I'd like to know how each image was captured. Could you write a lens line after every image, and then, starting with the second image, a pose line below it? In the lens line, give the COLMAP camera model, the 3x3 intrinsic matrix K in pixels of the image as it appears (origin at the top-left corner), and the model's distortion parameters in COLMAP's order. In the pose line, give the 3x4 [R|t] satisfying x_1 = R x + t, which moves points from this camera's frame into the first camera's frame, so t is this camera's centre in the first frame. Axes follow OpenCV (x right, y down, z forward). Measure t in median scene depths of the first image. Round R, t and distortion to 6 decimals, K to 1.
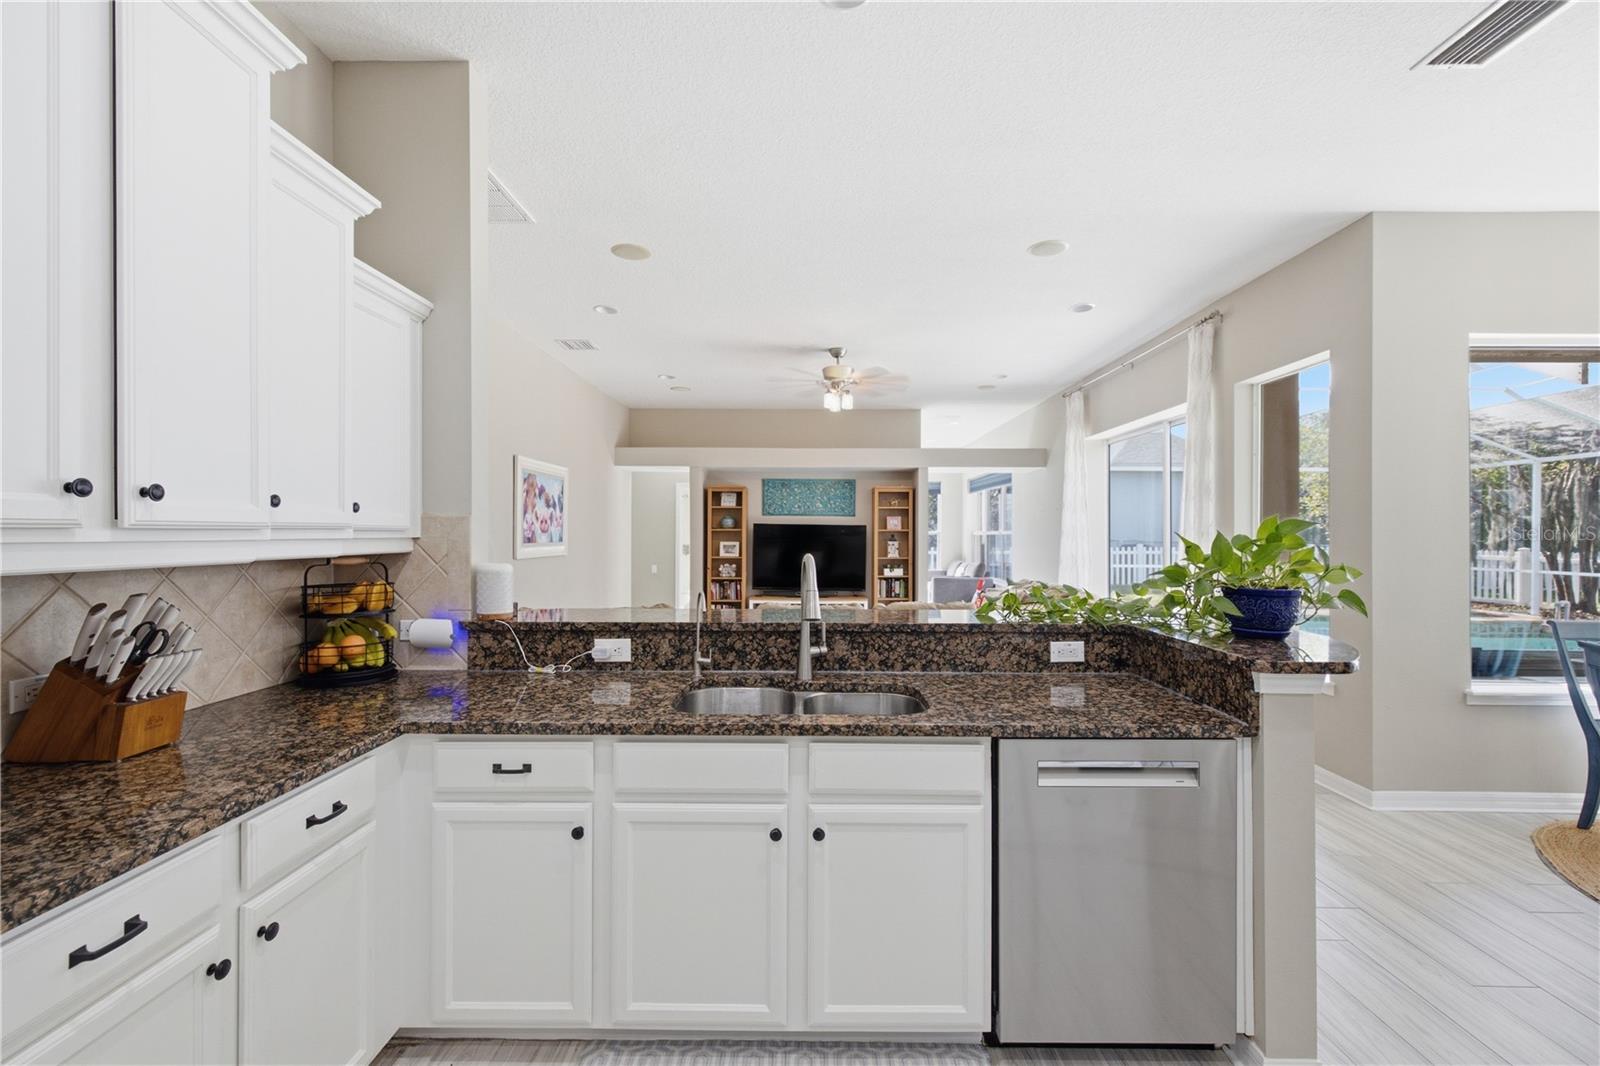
lens RADIAL K [[676.9, 0, 801.0], [0, 676.9, 532.1], [0, 0, 1]] dist [0.002399, 0.000110]
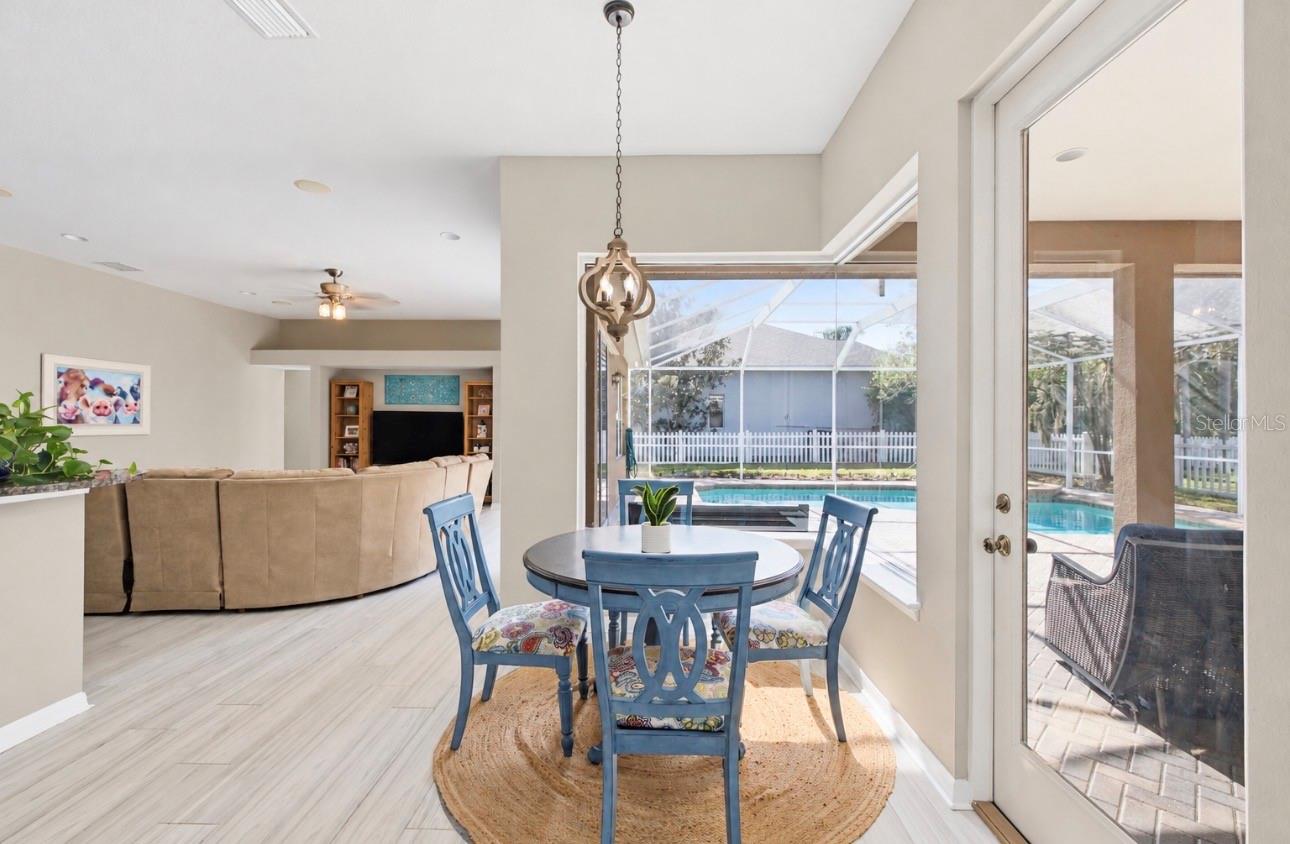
lens RADIAL K [[544.4, 0, 644.9], [0, 544.4, 423.2], [0, 0, 1]] dist [0.008967, 0.000130]
pose [[0.999987, 0.000361, -0.005076, 0.439472], [-0.000350, 0.999998, 0.002184, 0.007899], [0.005077, -0.002182, 0.999985, -0.003949]]
